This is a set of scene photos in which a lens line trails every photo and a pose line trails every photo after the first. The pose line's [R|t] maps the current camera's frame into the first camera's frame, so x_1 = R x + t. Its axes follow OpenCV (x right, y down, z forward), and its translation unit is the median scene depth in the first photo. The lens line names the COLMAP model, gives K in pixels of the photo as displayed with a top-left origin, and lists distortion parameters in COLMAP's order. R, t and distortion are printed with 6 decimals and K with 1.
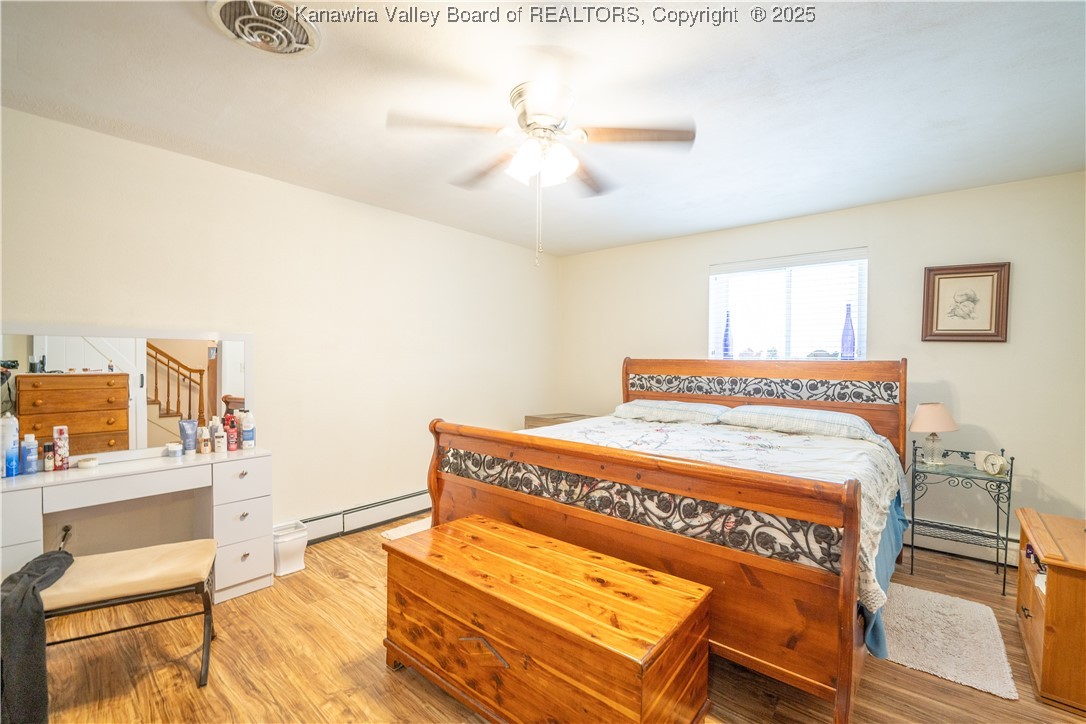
lens RADIAL K [[449.4, 0, 549.9], [0, 449.4, 366.1], [0, 0, 1]] dist [-0.026261, 0.002625]
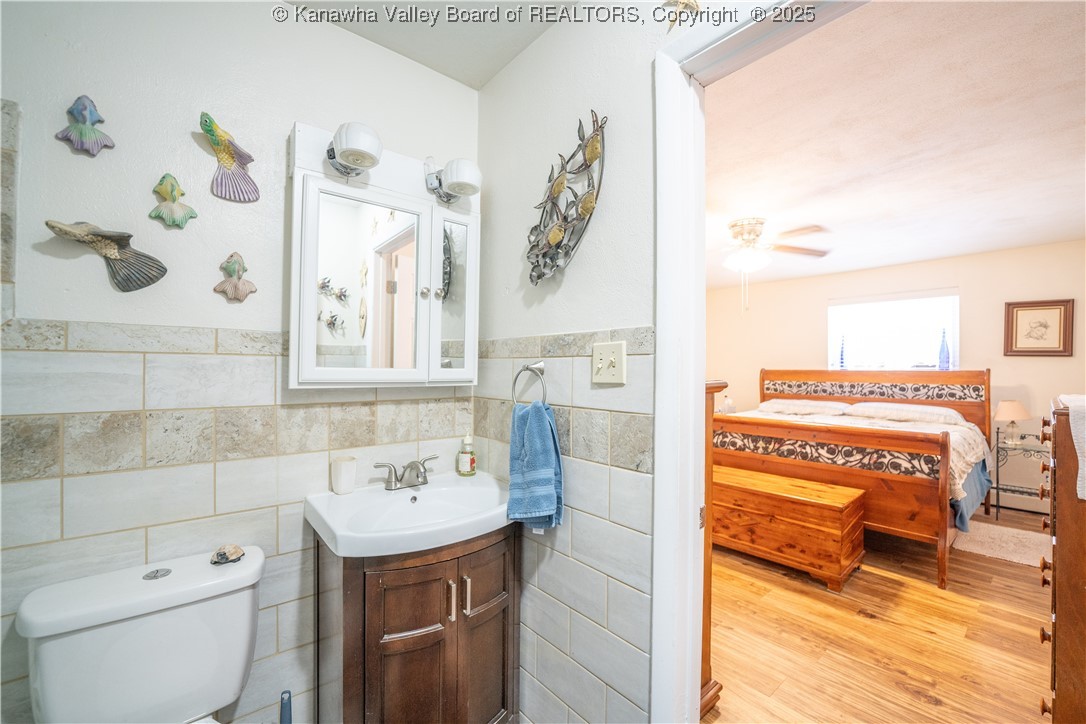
lens RADIAL K [[449.4, 0, 535.5], [0, 449.4, 364.8], [0, 0, 1]] dist [-0.026261, 0.002625]
pose [[0.986415, -0.006385, -0.164151, -0.421495], [0.002642, 0.999732, -0.023012, -0.002071], [0.164254, 0.022266, 0.986167, -0.658180]]
